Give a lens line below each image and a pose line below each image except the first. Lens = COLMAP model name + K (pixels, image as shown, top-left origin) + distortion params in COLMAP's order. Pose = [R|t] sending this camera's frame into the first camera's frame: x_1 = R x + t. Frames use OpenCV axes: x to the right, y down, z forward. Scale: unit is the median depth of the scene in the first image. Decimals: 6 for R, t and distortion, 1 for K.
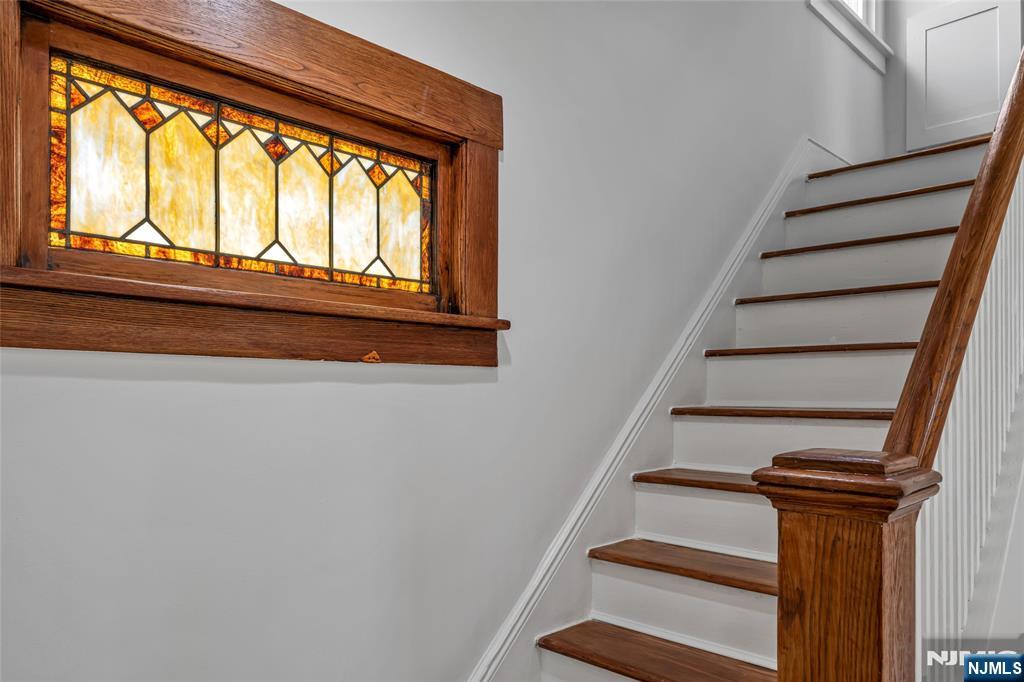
lens RADIAL K [[707.3, 0, 516.6], [0, 707.3, 392.6], [0, 0, 1]] dist [0.000599, -0.003037]
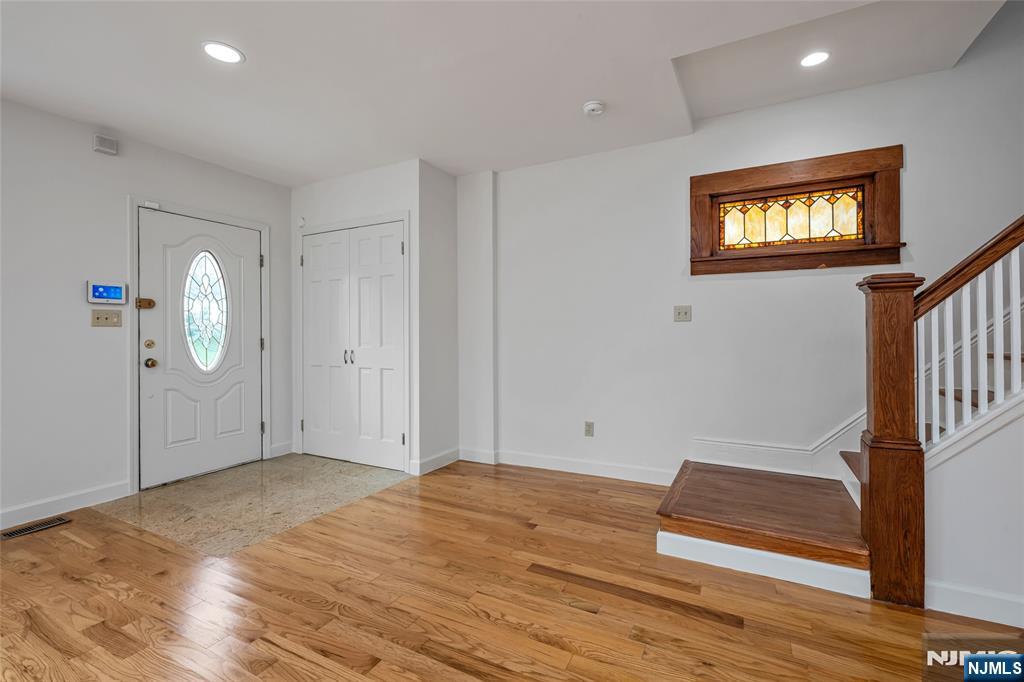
lens RADIAL K [[465.3, 0, 510.7], [0, 465.3, 333.1], [0, 0, 1]] dist [-0.000850, -0.000113]
pose [[0.288526, 0.004630, -0.957461, 1.242312], [0.009466, 0.999926, 0.007688, 0.194762], [0.957425, -0.011282, 0.288461, -0.759536]]
